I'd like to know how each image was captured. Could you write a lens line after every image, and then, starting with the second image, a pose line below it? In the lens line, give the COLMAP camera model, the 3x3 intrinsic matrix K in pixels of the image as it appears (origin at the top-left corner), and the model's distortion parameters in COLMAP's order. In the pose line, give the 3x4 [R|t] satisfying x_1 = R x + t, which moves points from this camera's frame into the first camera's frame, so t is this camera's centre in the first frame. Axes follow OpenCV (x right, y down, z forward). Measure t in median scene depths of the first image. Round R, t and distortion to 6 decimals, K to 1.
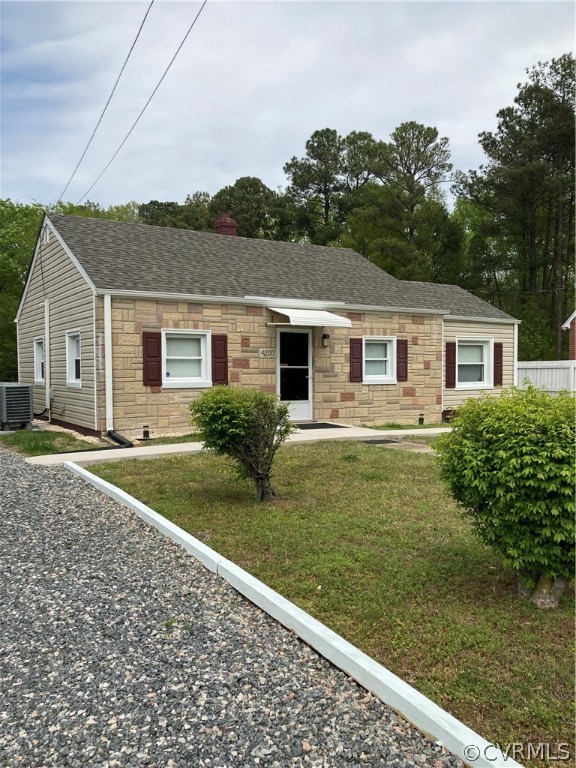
lens RADIAL K [[631.0, 0, 287.1], [0, 631.0, 388.5], [0, 0, 1]] dist [0.146297, 0.001834]
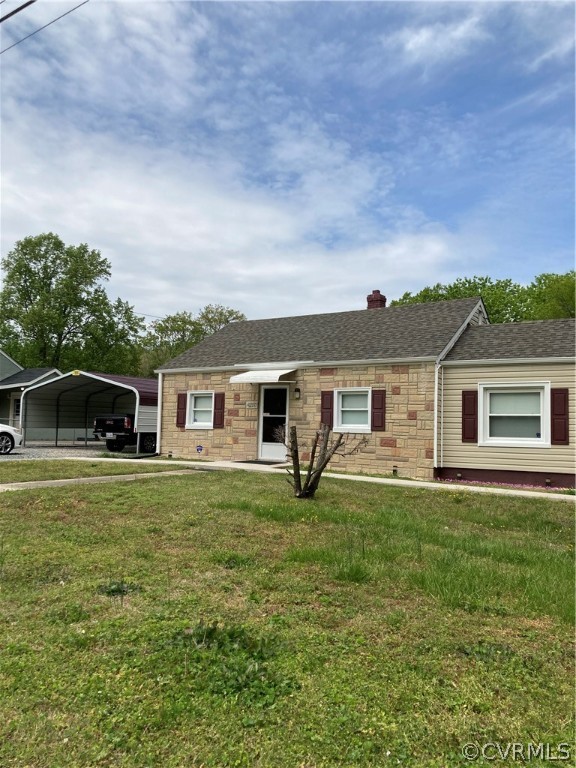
lens RADIAL K [[631.0, 0, 288.9], [0, 631.0, 379.6], [0, 0, 1]] dist [0.146297, 0.001834]
pose [[0.417115, -0.054001, -0.907248, 1.094396], [-0.044884, 0.995791, -0.079908, -0.006403], [0.907744, 0.074052, 0.412936, 0.471779]]
